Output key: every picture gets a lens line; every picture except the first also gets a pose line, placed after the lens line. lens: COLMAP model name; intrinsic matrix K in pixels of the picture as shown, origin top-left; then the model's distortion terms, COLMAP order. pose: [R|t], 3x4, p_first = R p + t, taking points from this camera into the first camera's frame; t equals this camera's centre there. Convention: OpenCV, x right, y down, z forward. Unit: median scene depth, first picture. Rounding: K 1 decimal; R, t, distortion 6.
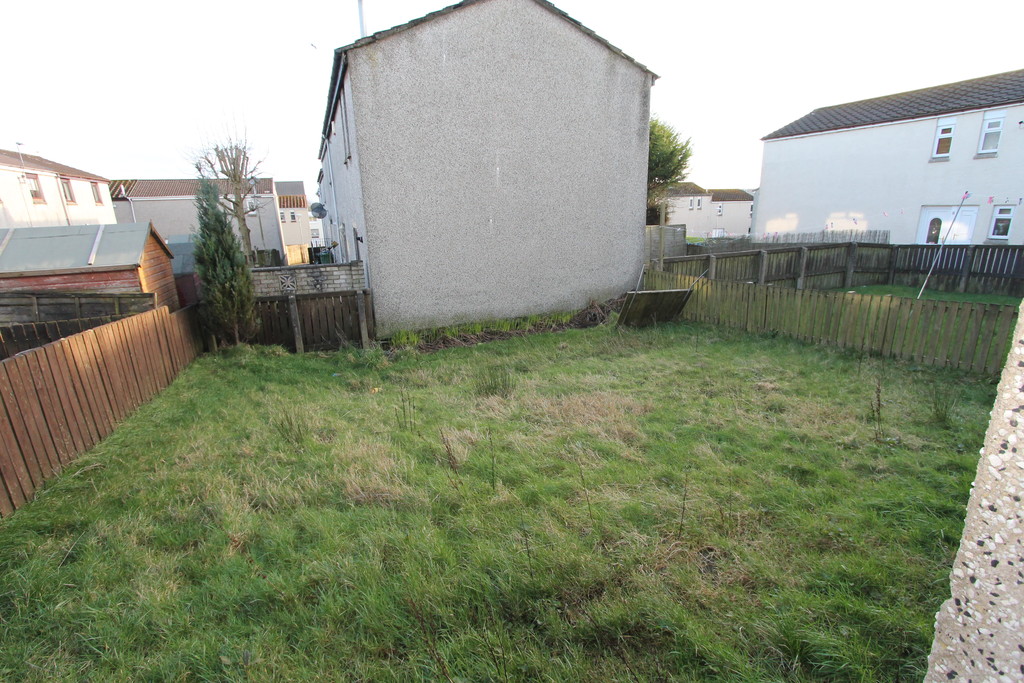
lens RADIAL K [[476.8, 0, 509.6], [0, 476.8, 344.5], [0, 0, 1]] dist [-0.017414, -0.000461]
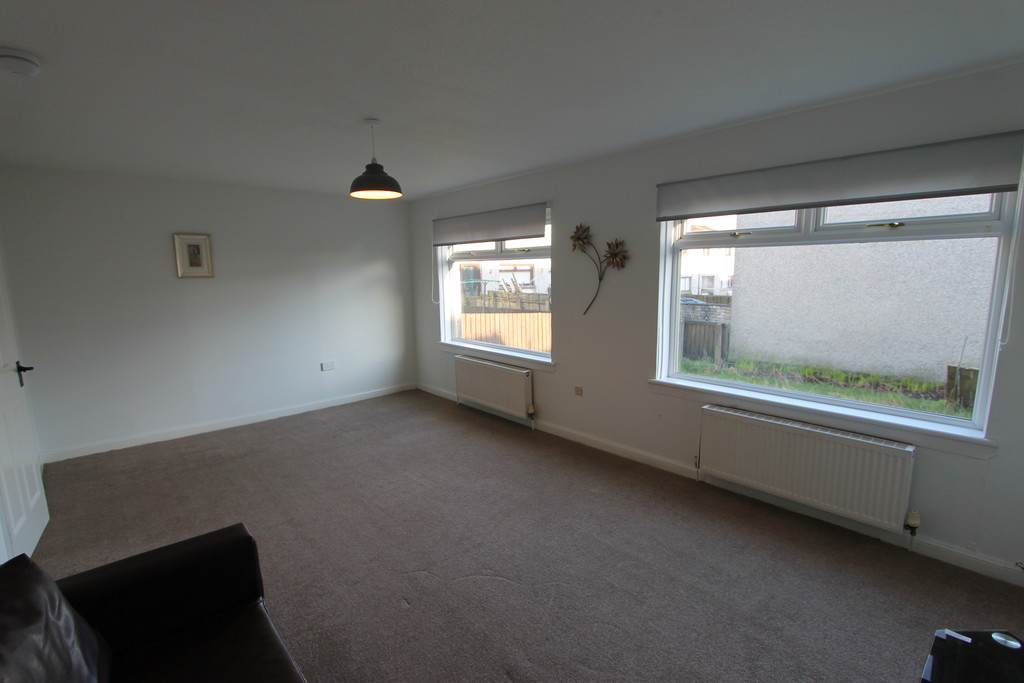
lens RADIAL K [[476.8, 0, 511.5], [0, 476.8, 344.0], [0, 0, 1]] dist [-0.017414, -0.000461]
pose [[0.350616, 0.165223, -0.921829, 0.681474], [-0.256153, 0.963699, 0.075300, -0.000578], [0.900807, 0.209728, 0.380211, -0.081779]]
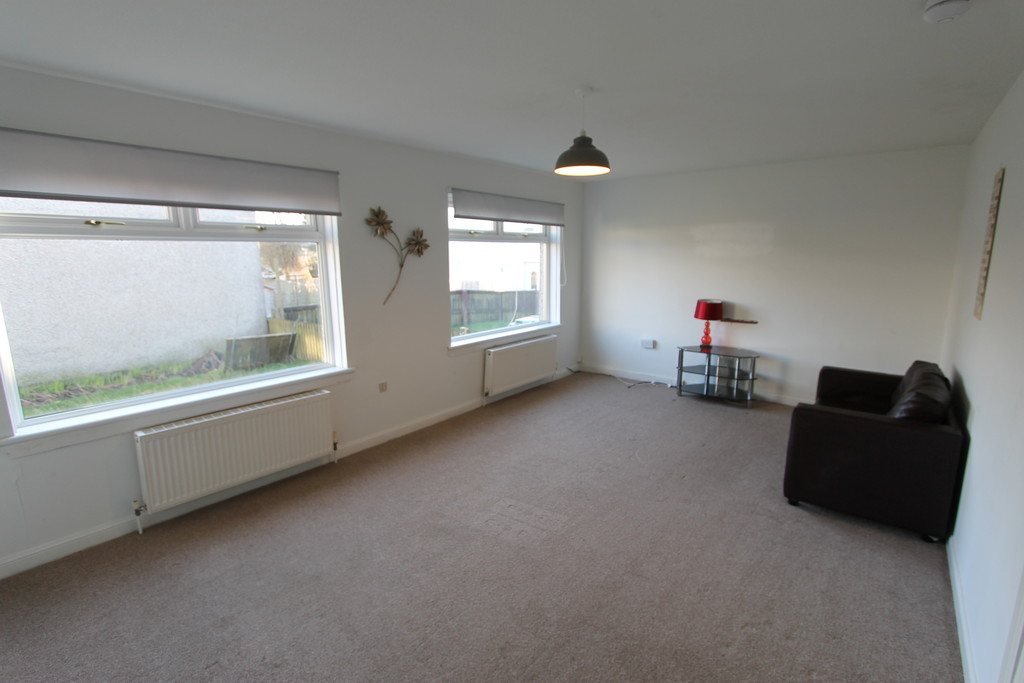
lens RADIAL K [[476.8, 0, 514.8], [0, 476.8, 344.2], [0, 0, 1]] dist [-0.017414, -0.000461]
pose [[0.873321, -0.067864, 0.482396, 0.269575], [0.118235, 0.990168, -0.074753, 0.057265], [-0.472580, 0.122320, 0.872758, -0.242089]]
